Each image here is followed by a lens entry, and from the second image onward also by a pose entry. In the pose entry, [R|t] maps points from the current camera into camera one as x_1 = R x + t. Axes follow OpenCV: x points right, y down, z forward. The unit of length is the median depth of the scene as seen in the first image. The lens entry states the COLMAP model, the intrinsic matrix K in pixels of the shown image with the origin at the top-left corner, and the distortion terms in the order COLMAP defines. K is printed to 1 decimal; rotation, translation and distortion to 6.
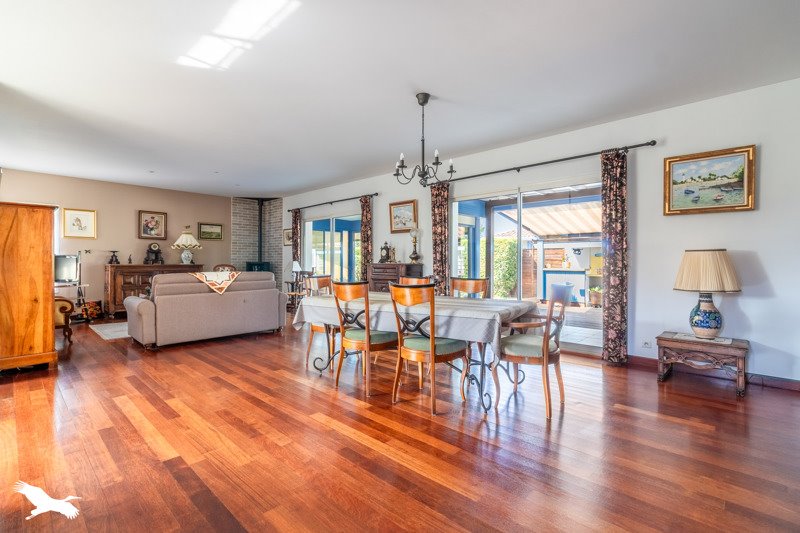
lens RADIAL K [[371.2, 0, 401.6], [0, 371.2, 264.7], [0, 0, 1]] dist [-0.002924, -0.000069]
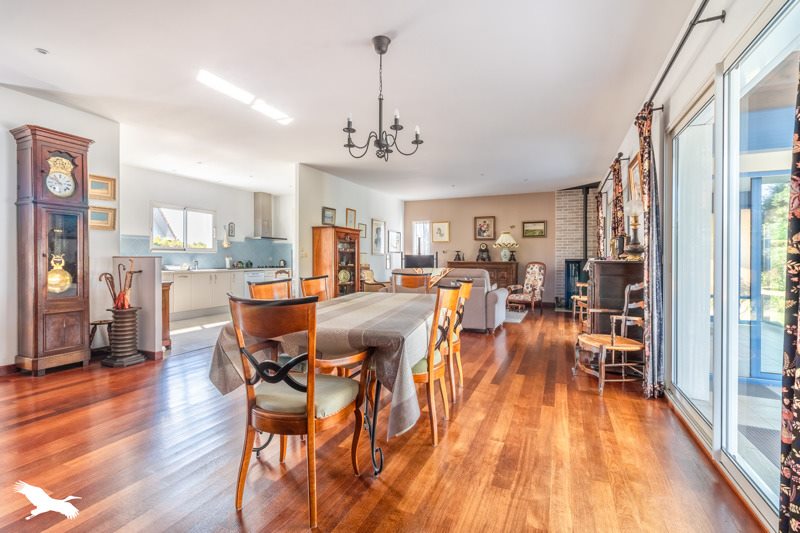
lens RADIAL K [[371.2, 0, 397.8], [0, 371.2, 262.5], [0, 0, 1]] dist [-0.002924, -0.000069]
pose [[0.316488, 0.006180, -0.948577, 0.362391], [-0.007435, 0.999964, 0.004034, -0.000072], [0.948567, 0.005776, 0.316522, 0.363874]]
